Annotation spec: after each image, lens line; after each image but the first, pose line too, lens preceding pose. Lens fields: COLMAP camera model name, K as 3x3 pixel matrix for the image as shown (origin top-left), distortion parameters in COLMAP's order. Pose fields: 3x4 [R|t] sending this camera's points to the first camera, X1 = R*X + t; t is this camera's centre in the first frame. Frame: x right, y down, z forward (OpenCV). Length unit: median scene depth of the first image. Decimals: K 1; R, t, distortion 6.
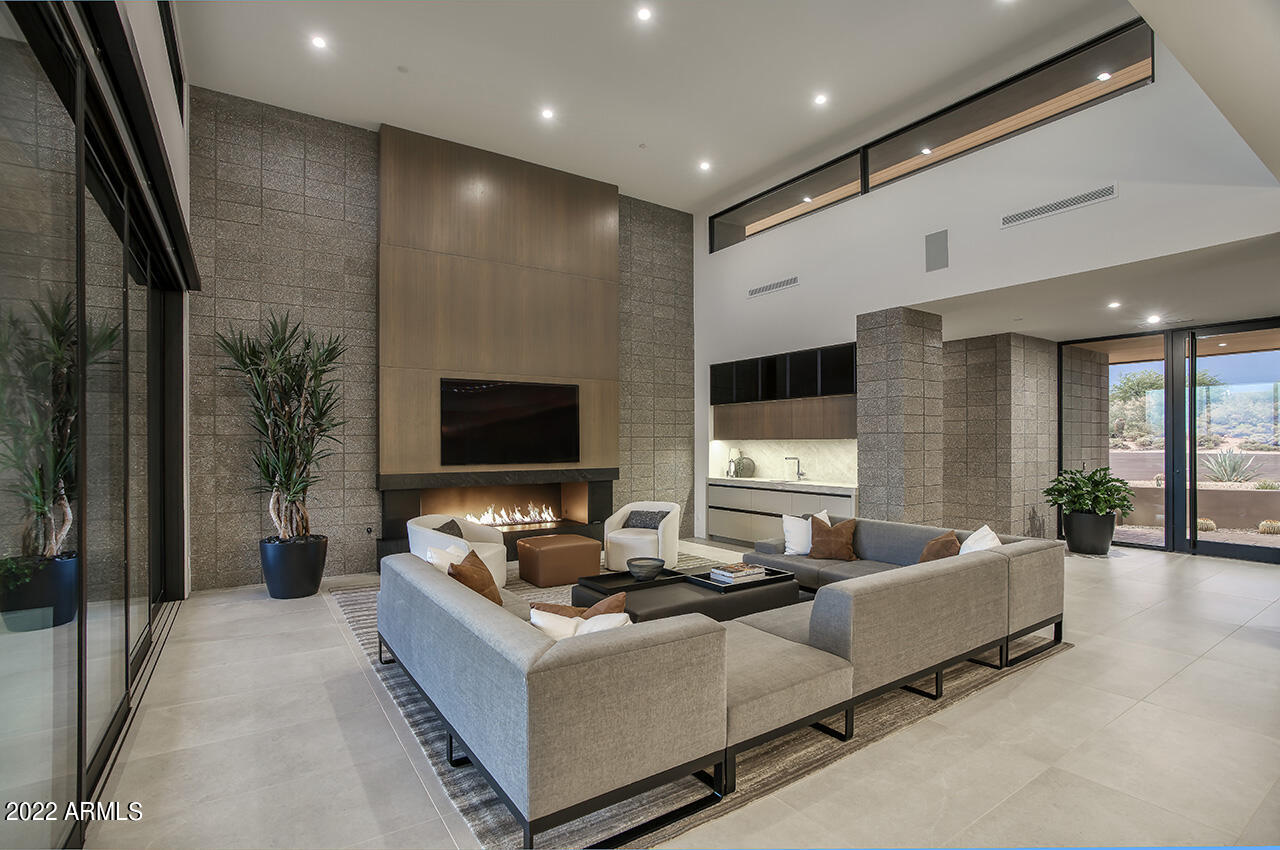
lens RADIAL K [[583.4, 0, 635.2], [0, 583.4, 450.2], [0, 0, 1]] dist [-0.058033, 0.000124]
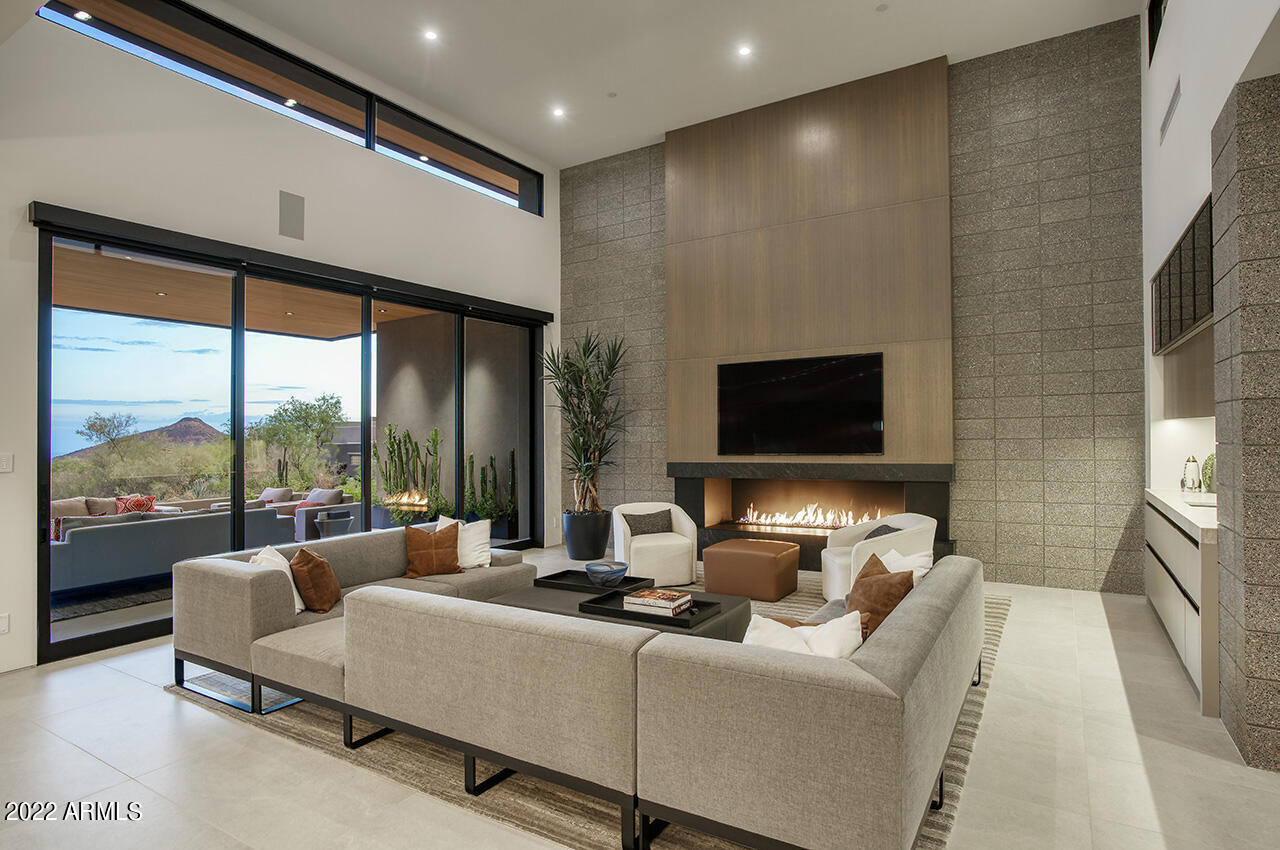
lens RADIAL K [[628.8, 0, 548.4], [0, 628.8, 435.2], [0, 0, 1]] dist [-0.033225, 0.012241]
pose [[0.418015, -0.005114, -0.908426, 0.538635], [0.004322, 0.999984, -0.003641, -0.004460], [0.908430, -0.002404, 0.418030, 0.318849]]
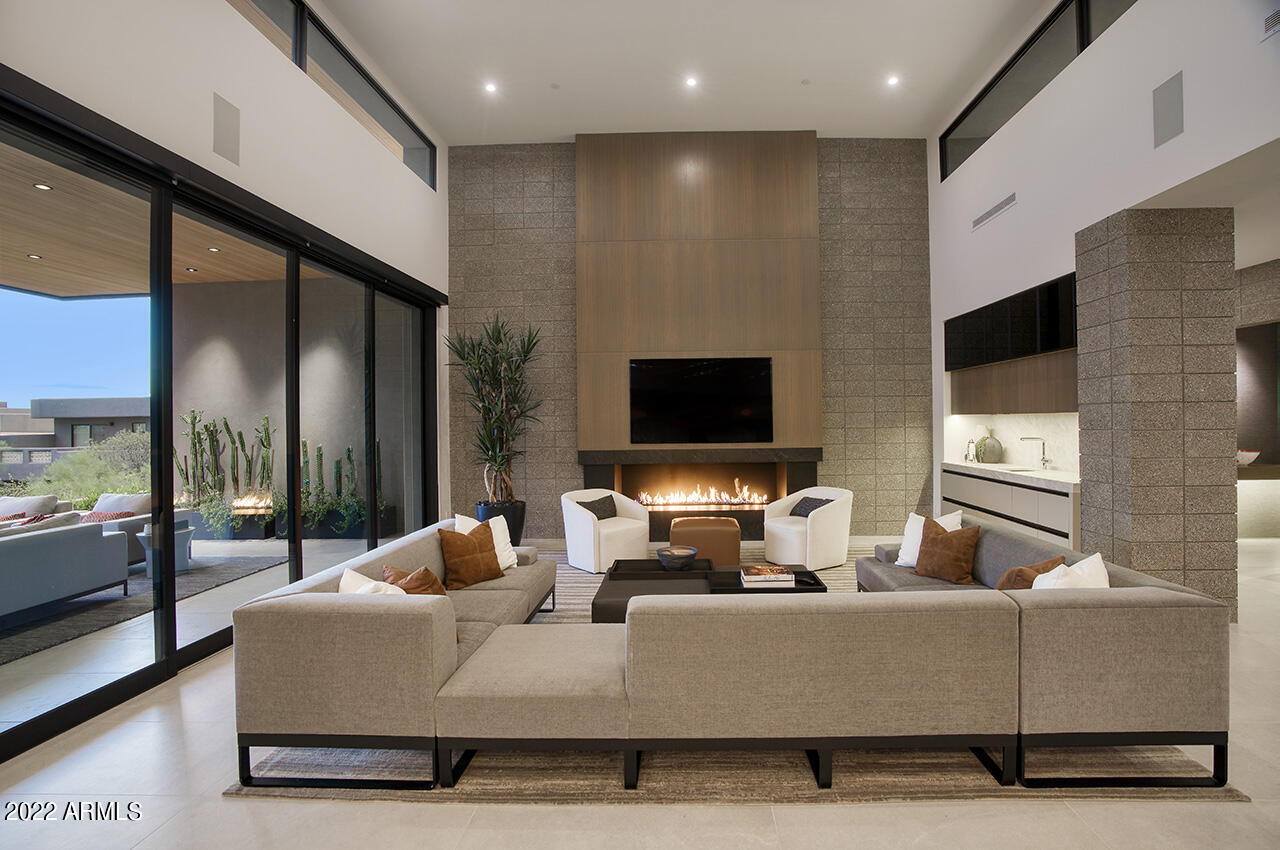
lens RADIAL K [[598.1, 0, 633.8], [0, 598.1, 425.8], [0, 0, 1]] dist [-0.038615, 0.001068]
pose [[0.820147, -0.003196, -0.572144, 0.316300], [0.002892, 0.999995, -0.001441, -0.003528], [0.572146, -0.000473, 0.820152, 0.114480]]
